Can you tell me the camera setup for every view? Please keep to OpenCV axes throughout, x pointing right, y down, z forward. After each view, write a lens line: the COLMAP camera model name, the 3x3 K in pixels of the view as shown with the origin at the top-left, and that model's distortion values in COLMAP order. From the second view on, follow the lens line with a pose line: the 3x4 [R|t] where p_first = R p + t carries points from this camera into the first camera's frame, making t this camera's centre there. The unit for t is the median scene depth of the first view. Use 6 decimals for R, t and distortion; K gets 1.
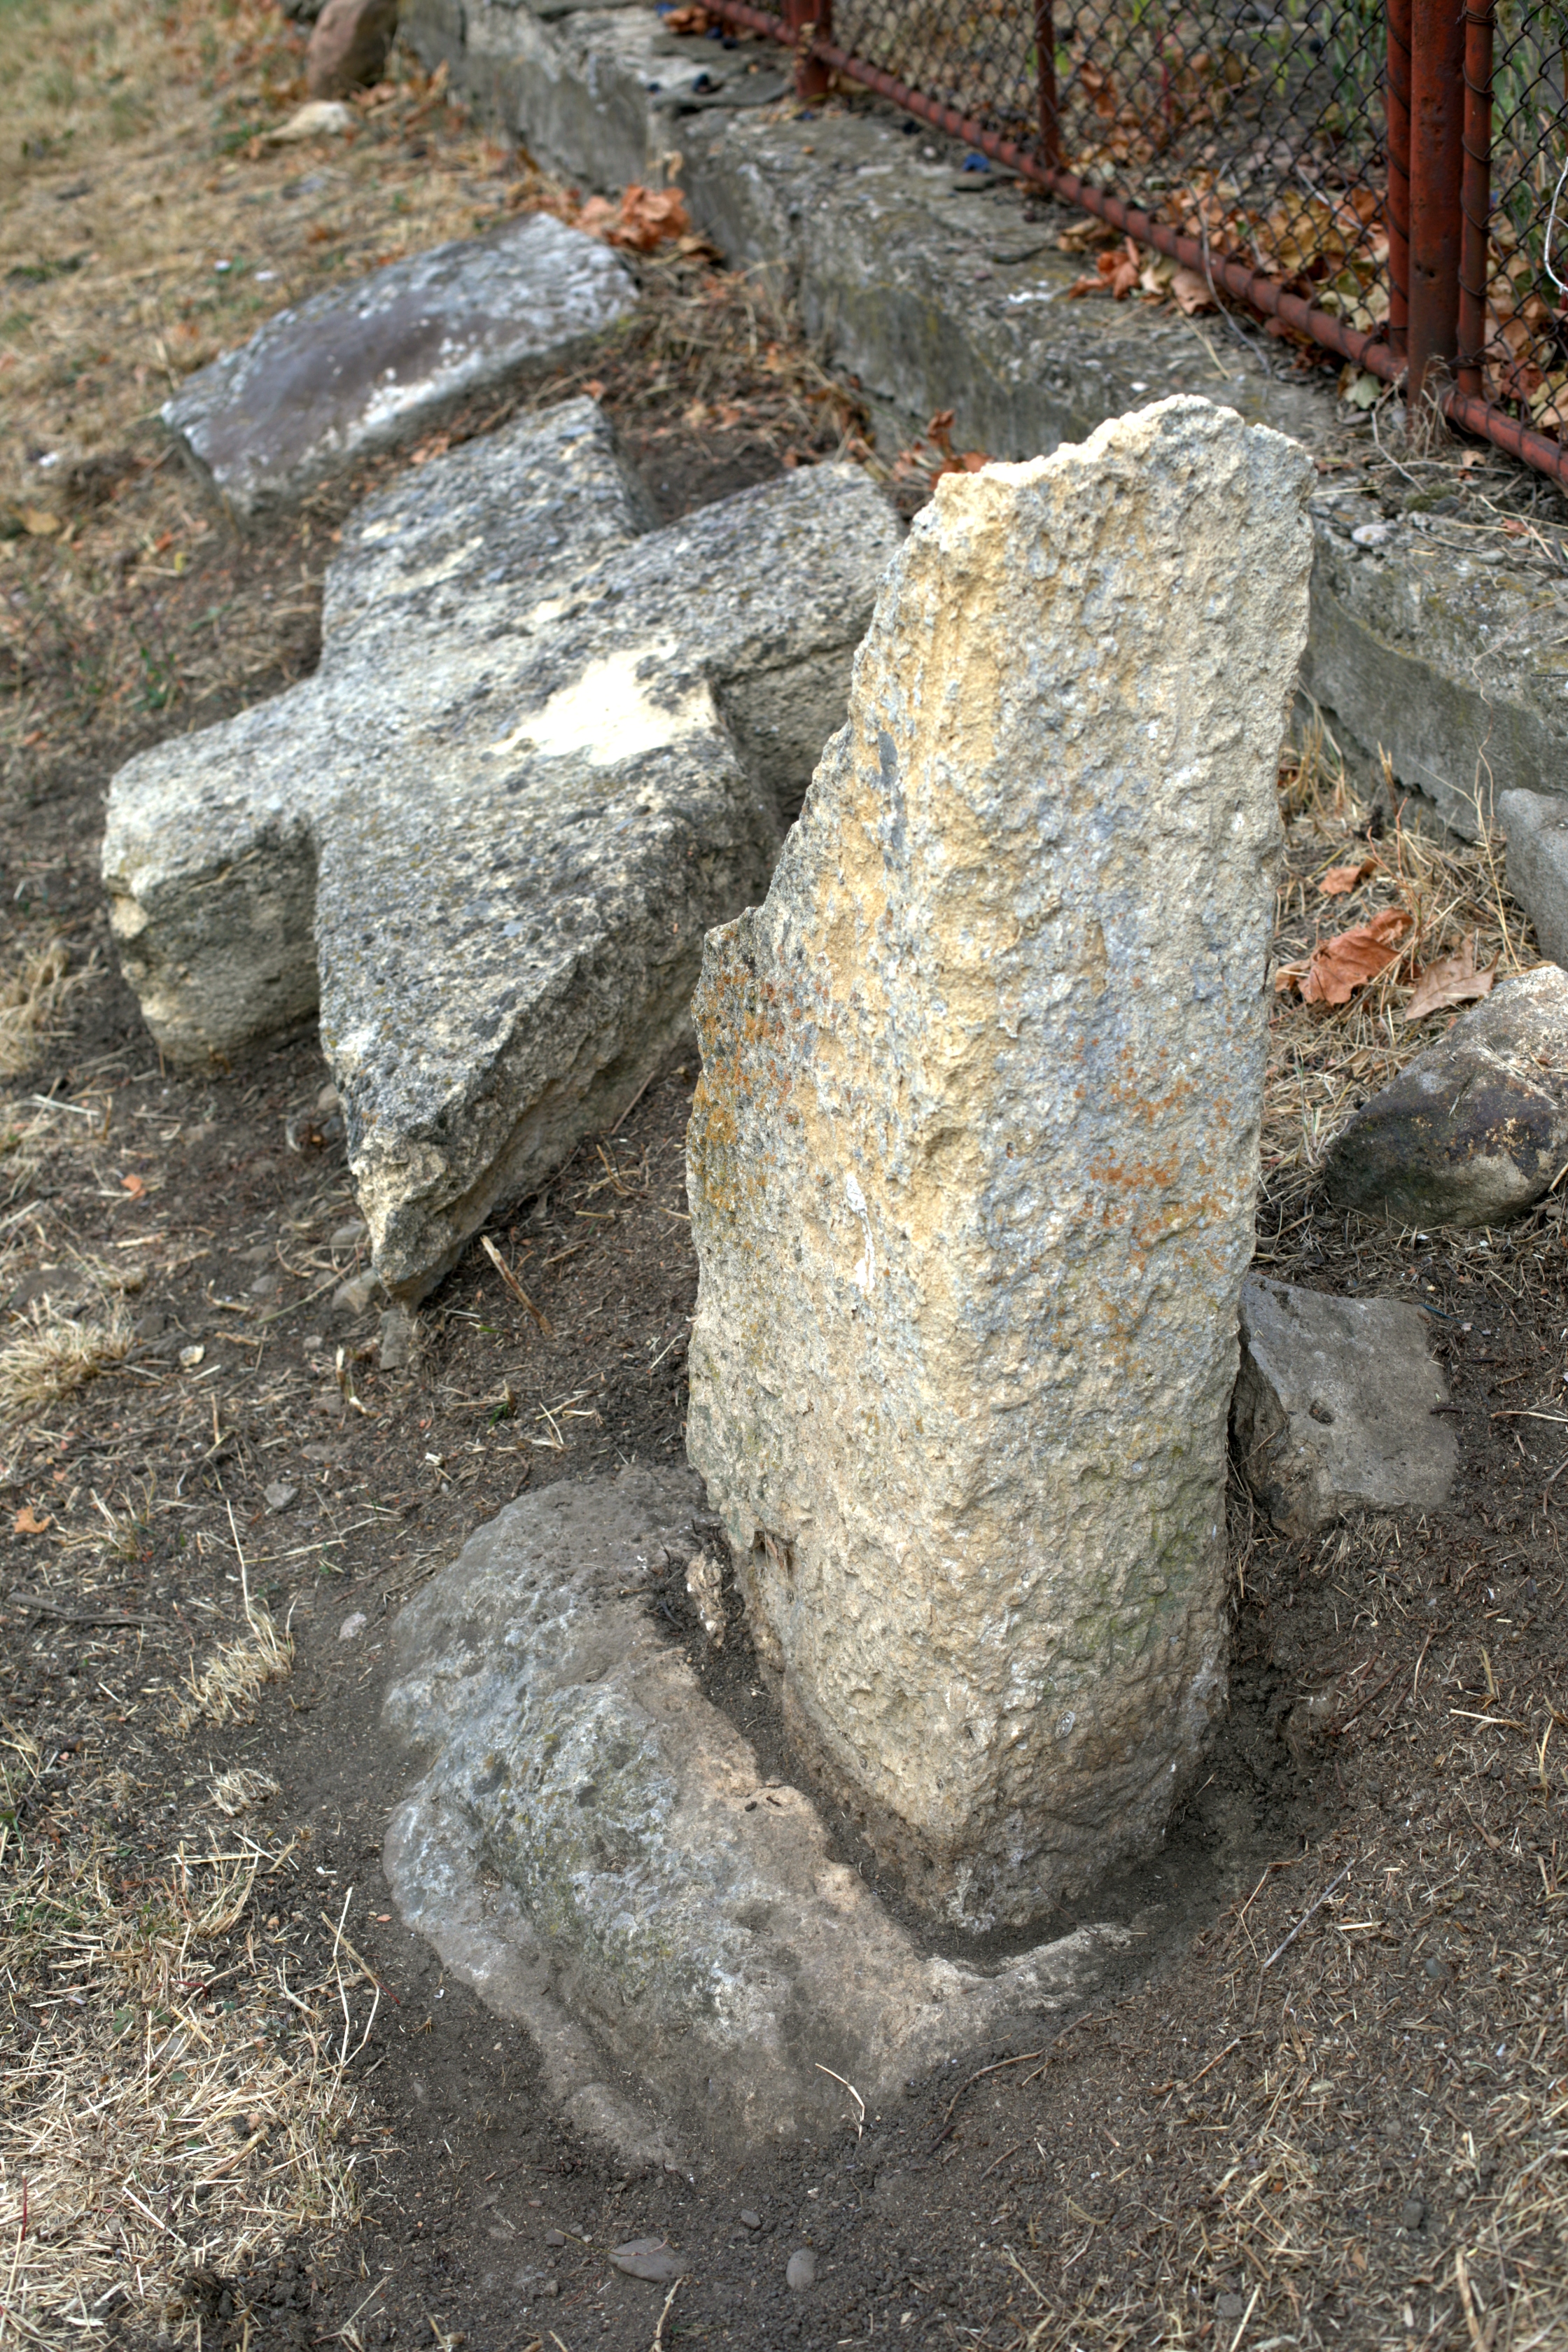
lens RADIAL K [[3509.5, 0, 784.0], [0, 3509.5, 1176.0], [0, 0, 1]] dist [-0.173299, 0.122670]
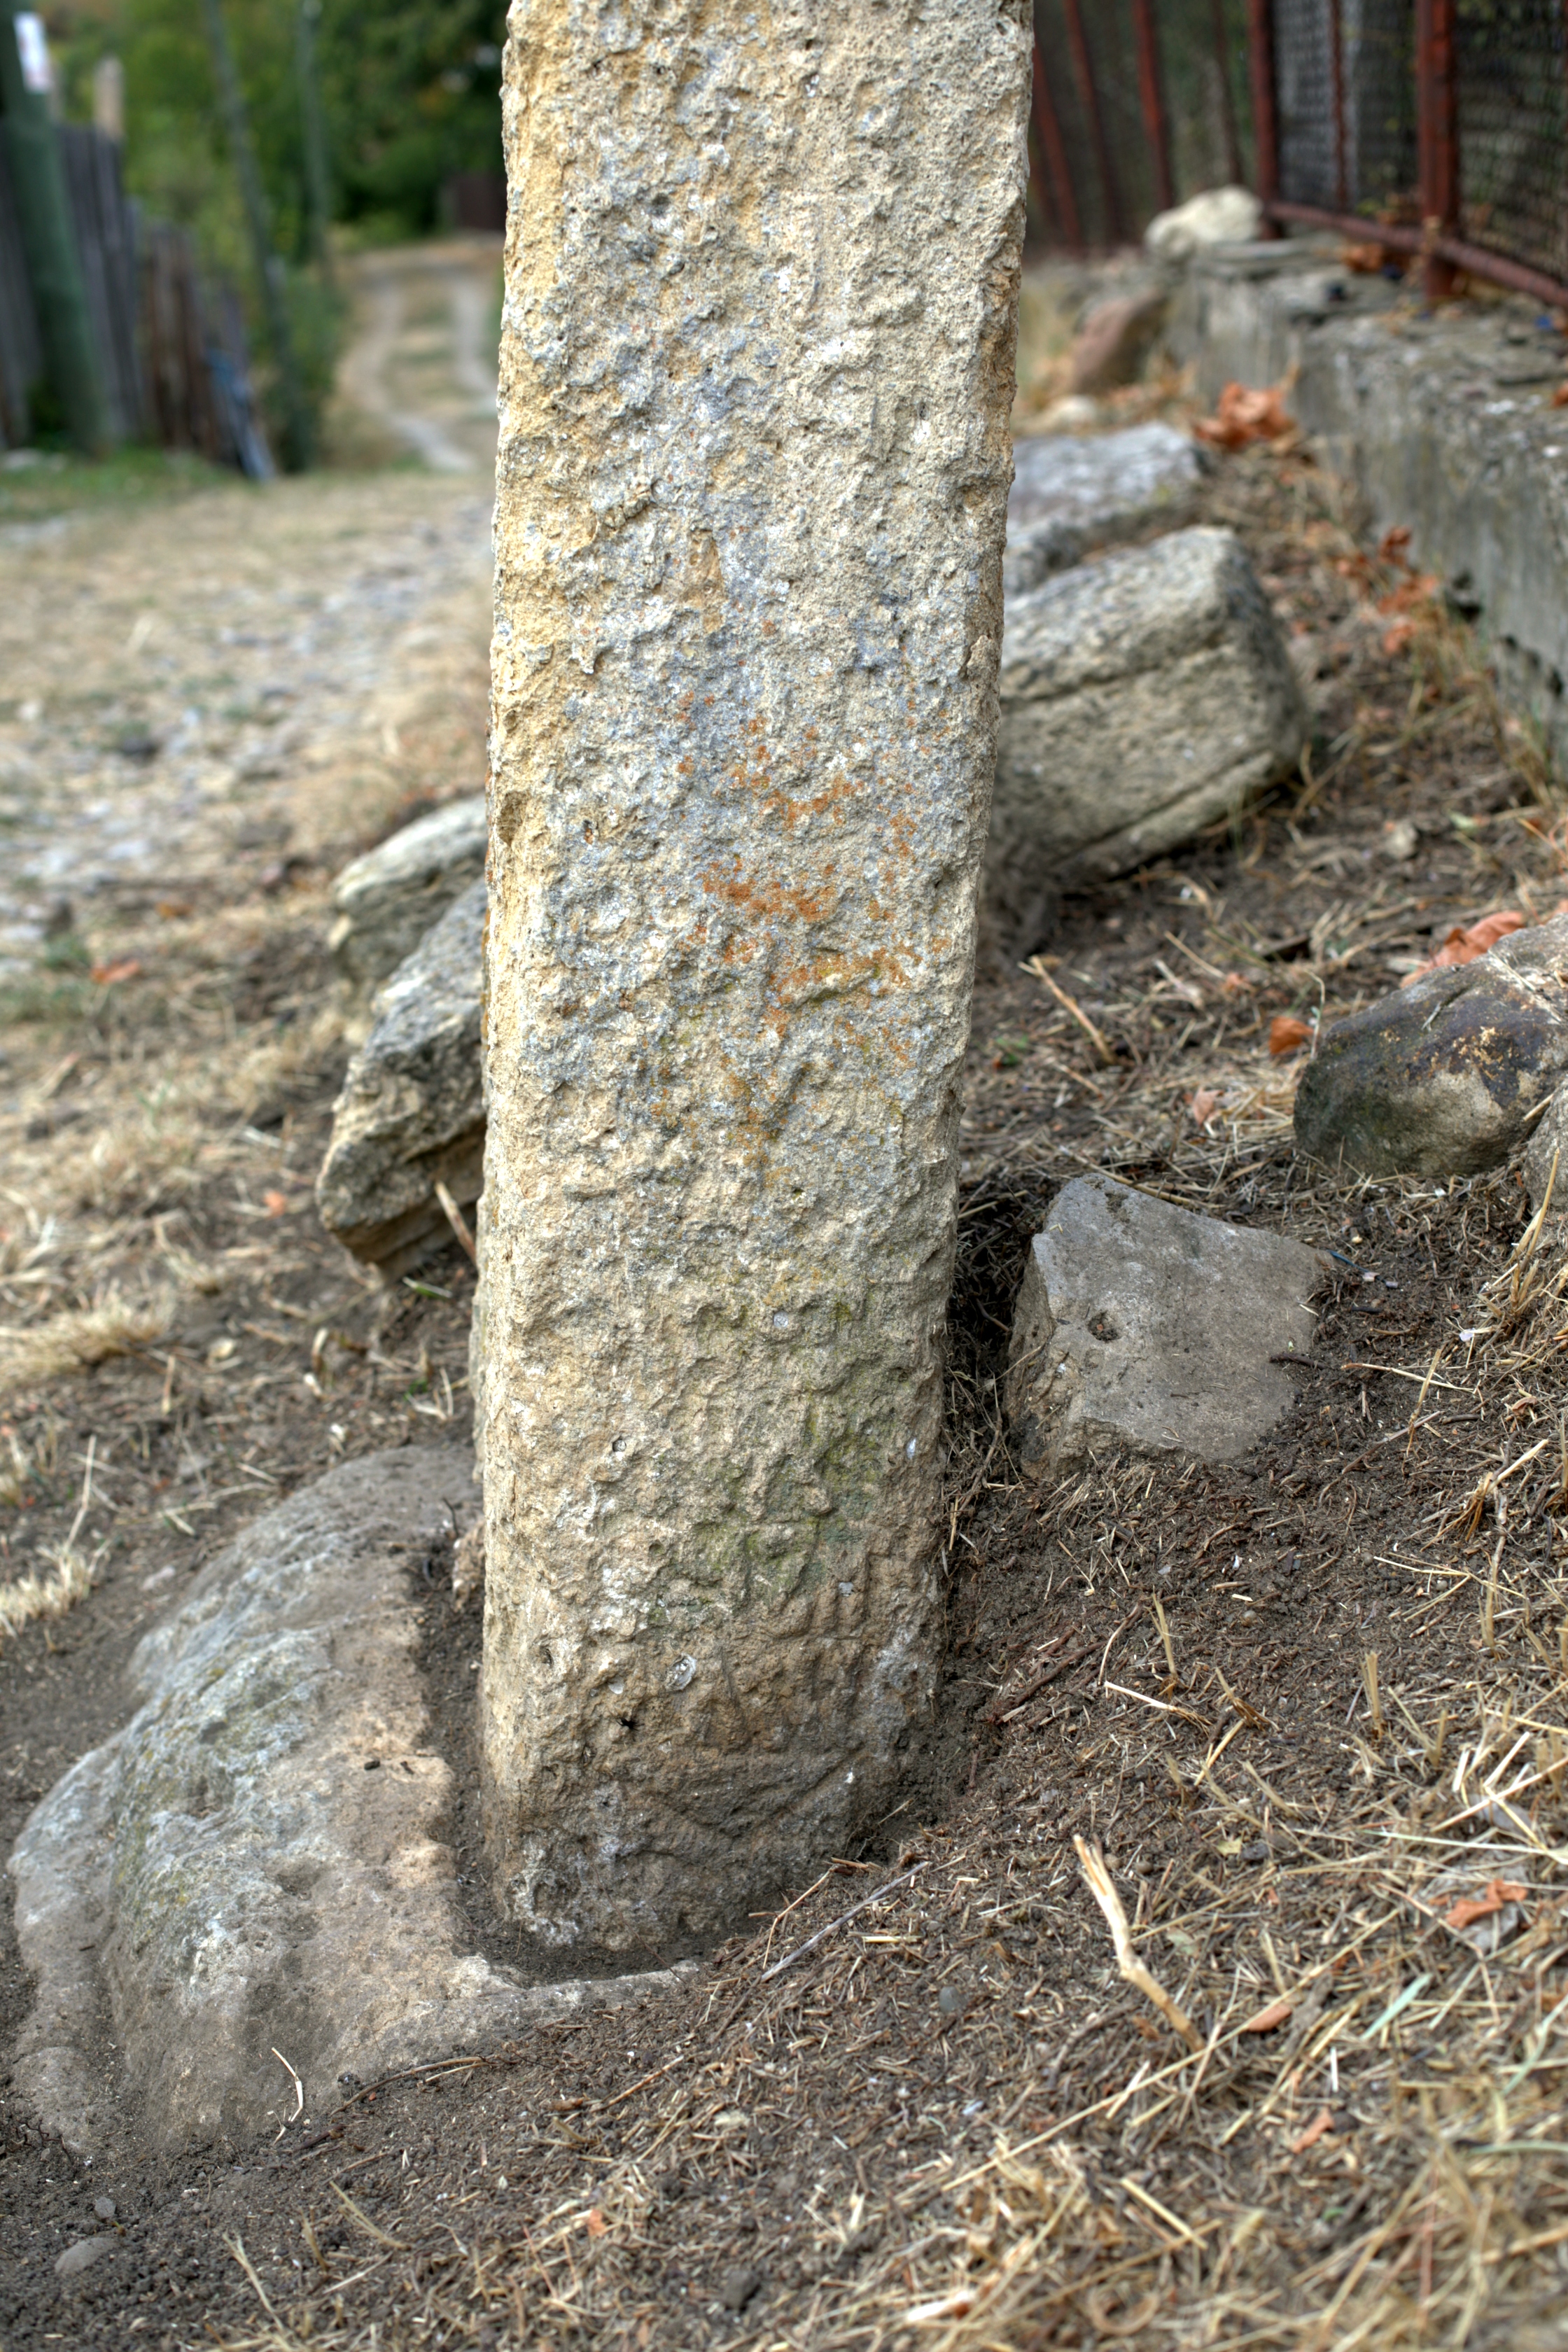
lens RADIAL K [[3509.5, 0, 784.0], [0, 3509.5, 1176.0], [0, 0, 1]] dist [-0.173299, 0.122670]
pose [[0.947522, 0.105197, -0.301886, 0.338218], [-0.153296, 0.978172, -0.140284, 0.164479], [0.280539, 0.179200, 0.942966, 0.292947]]
